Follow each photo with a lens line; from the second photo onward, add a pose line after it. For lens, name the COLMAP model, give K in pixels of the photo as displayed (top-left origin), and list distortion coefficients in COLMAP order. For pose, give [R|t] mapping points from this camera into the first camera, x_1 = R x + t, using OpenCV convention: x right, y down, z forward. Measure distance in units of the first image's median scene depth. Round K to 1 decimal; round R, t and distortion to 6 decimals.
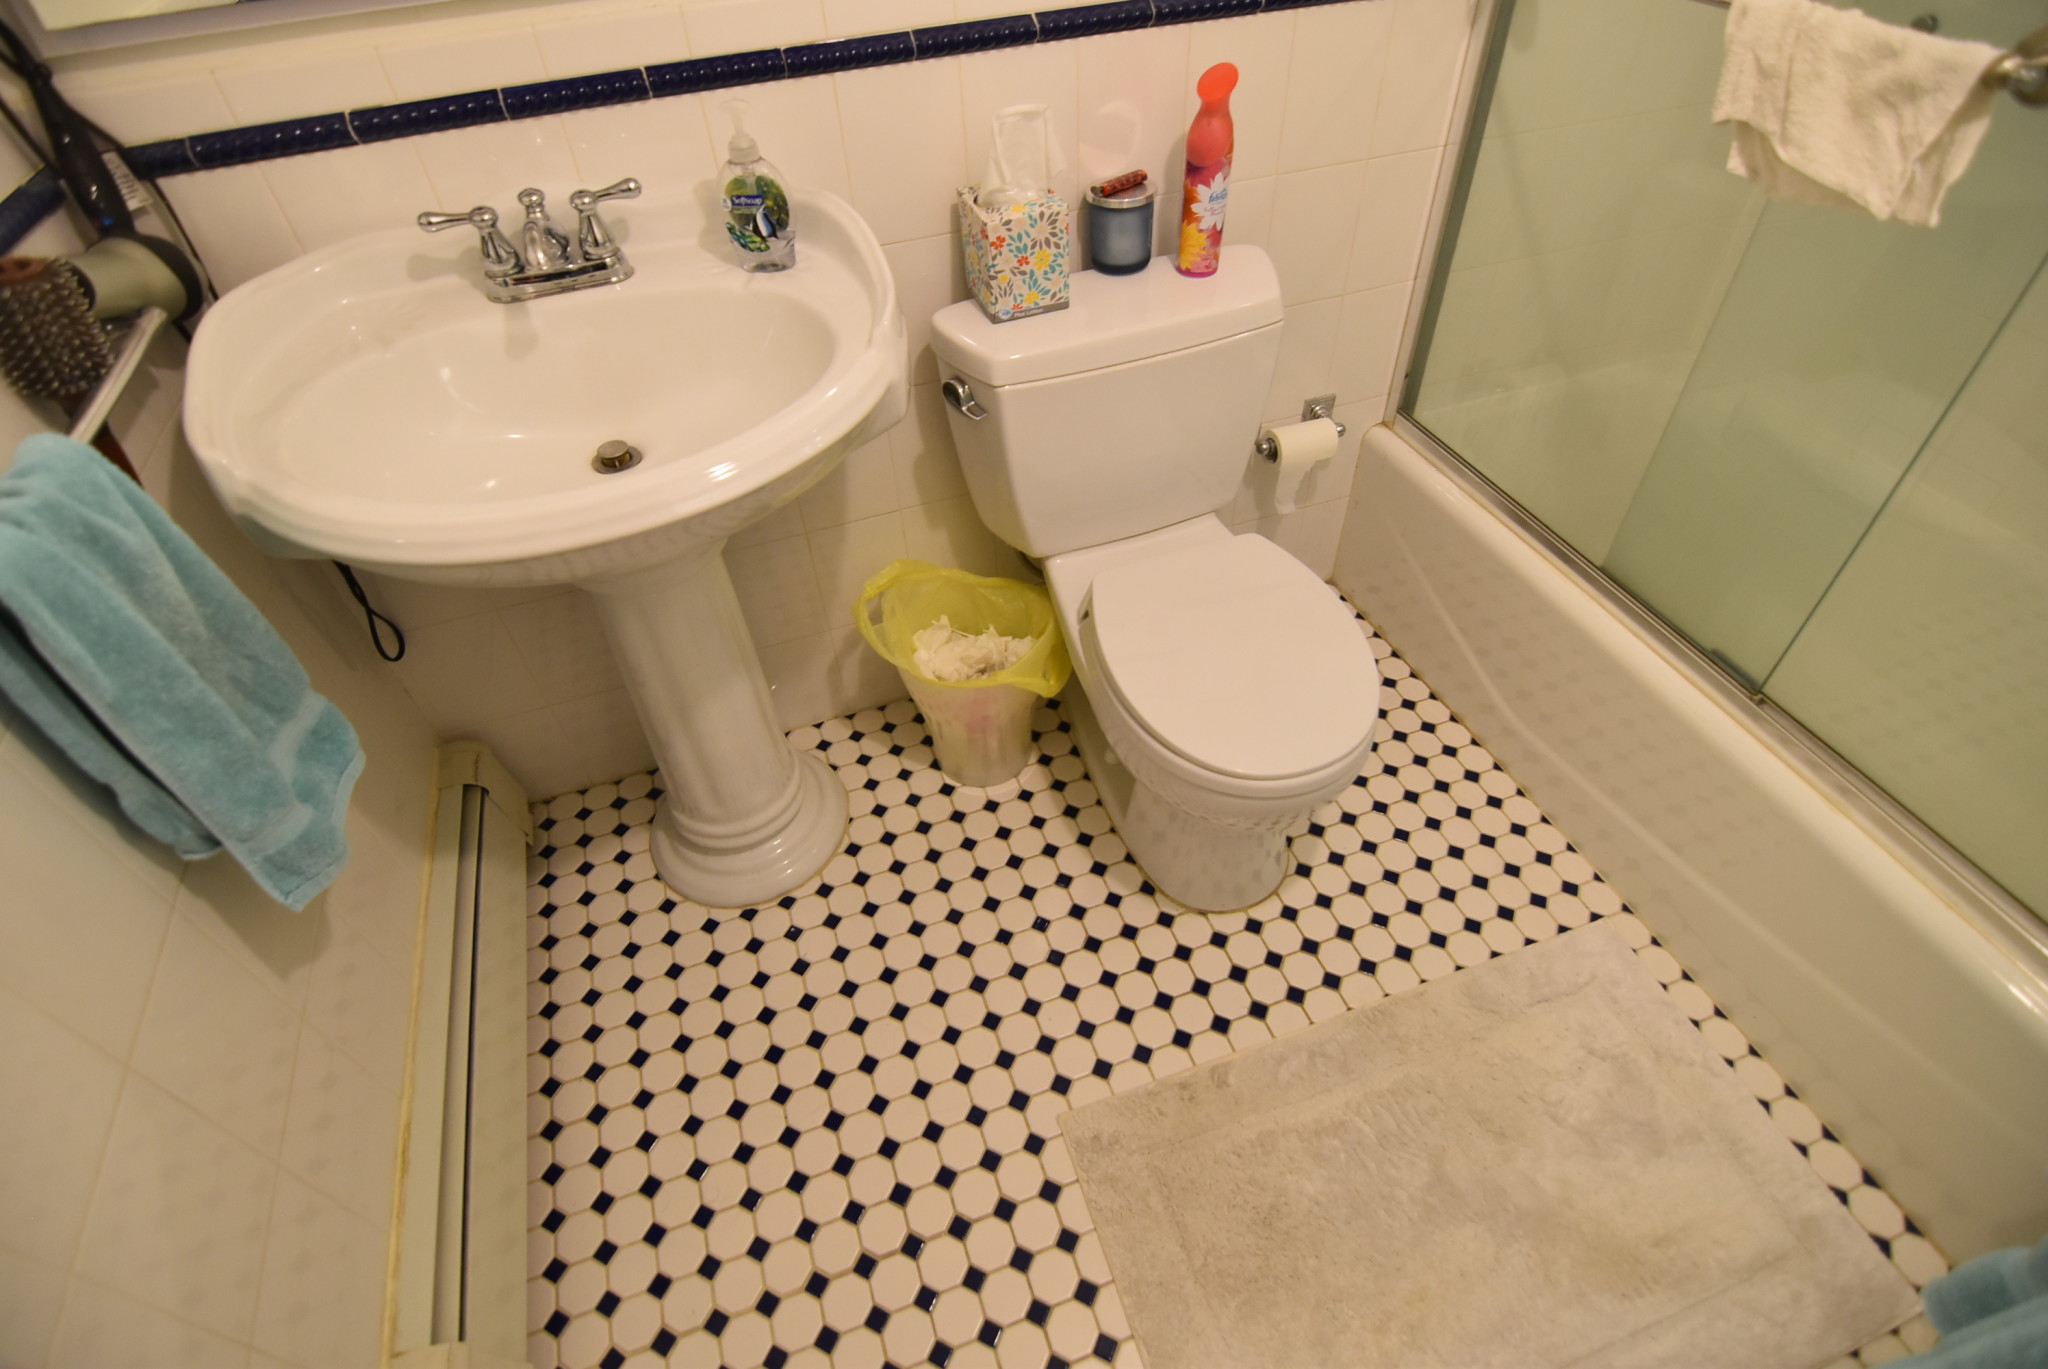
lens RADIAL K [[990.7, 0, 1026.2], [0, 990.7, 684.7], [0, 0, 1]] dist [-0.015363, -0.005970]
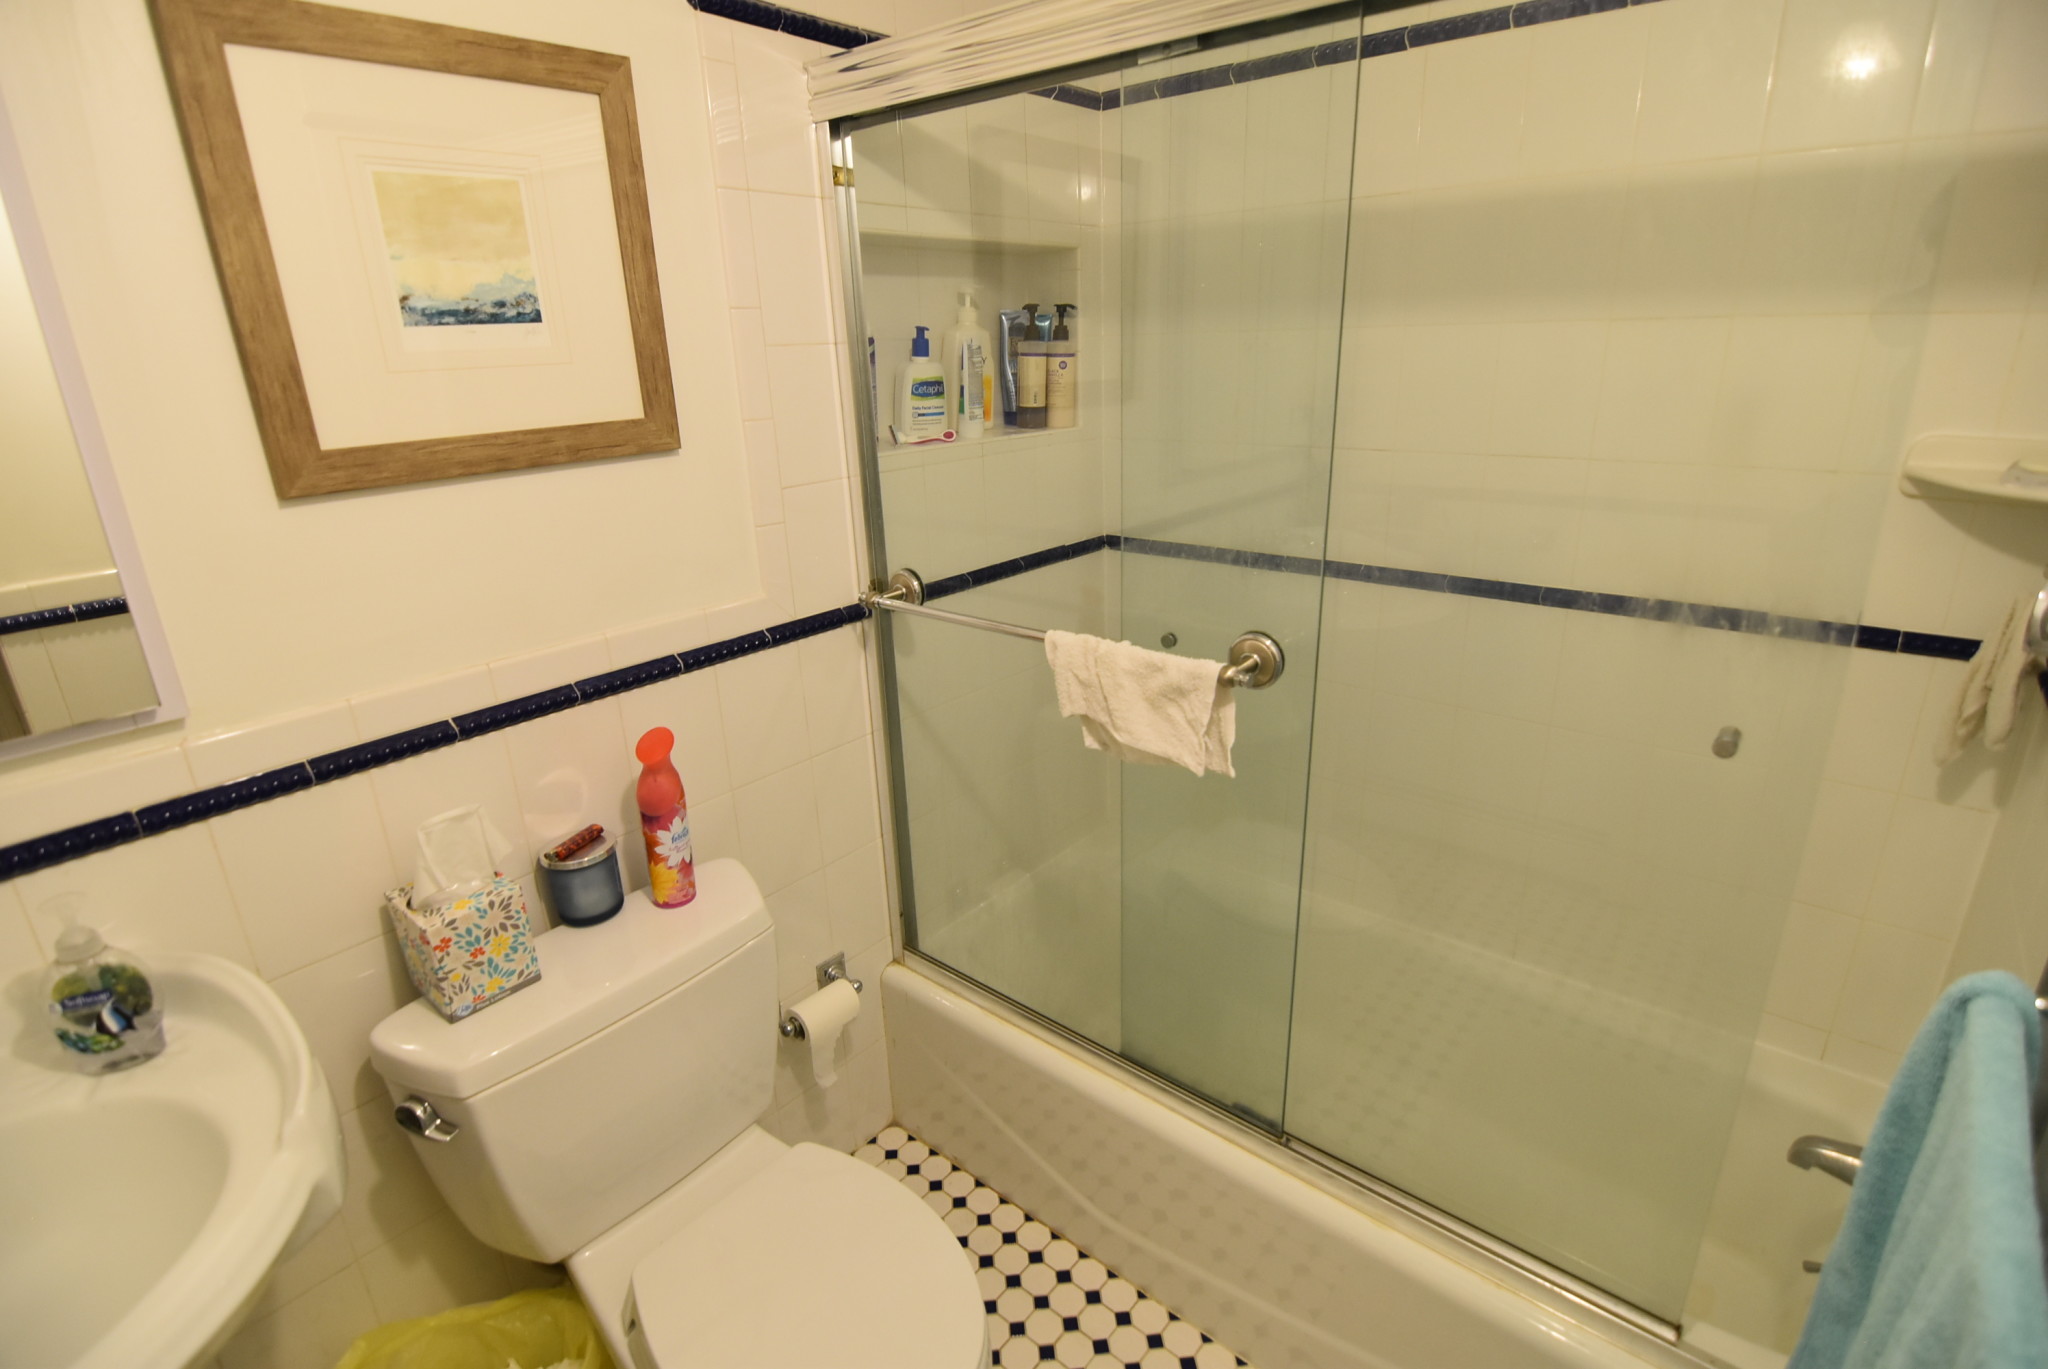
lens RADIAL K [[990.7, 0, 1033.4], [0, 990.7, 677.9], [0, 0, 1]] dist [-0.015363, -0.005970]
pose [[0.859443, -0.149773, 0.488800, 0.031676], [0.356668, 0.860653, -0.363406, -0.129455], [-0.366259, 0.486666, 0.793102, -0.038460]]
